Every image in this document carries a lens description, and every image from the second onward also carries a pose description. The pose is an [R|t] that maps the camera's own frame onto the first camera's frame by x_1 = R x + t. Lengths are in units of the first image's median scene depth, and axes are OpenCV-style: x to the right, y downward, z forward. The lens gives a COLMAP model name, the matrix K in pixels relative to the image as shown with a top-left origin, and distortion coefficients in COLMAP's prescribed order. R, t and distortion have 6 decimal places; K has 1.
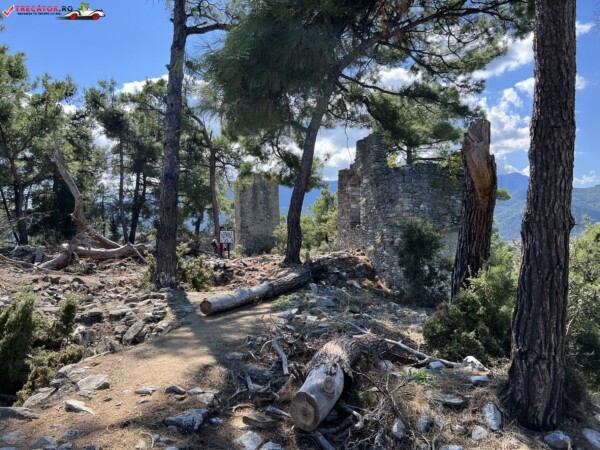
lens RADIAL K [[453.0, 0, 300.7], [0, 453.0, 227.1], [0, 0, 1]] dist [0.046323, -0.046113]
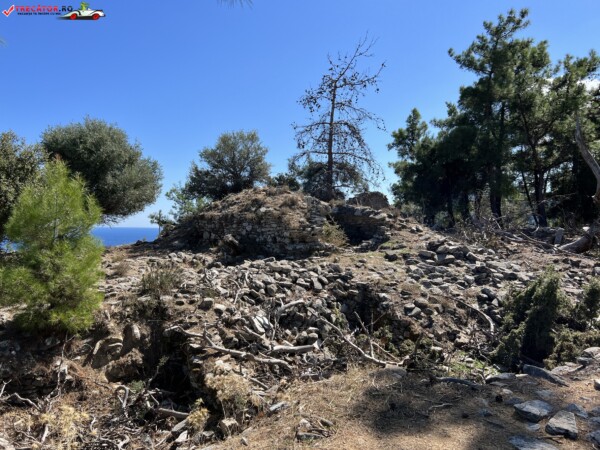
lens RADIAL K [[453.0, 0, 300.5], [0, 453.0, 220.8], [0, 0, 1]] dist [0.046323, -0.046113]
pose [[0.516021, 0.024594, -0.856223, 0.002984], [-0.004589, 0.999653, 0.025948, 0.001005], [0.856564, -0.009460, 0.515955, -0.019205]]
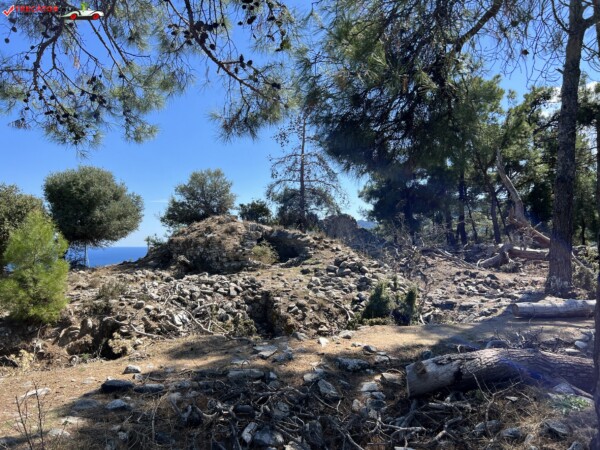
lens RADIAL K [[453.0, 0, 302.2], [0, 453.0, 222.2], [0, 0, 1]] dist [0.046323, -0.046113]
pose [[0.482219, -0.013951, -0.875940, 0.249282], [0.013093, 0.999876, -0.008717, -0.014353], [0.875953, -0.007265, 0.482342, 0.018699]]
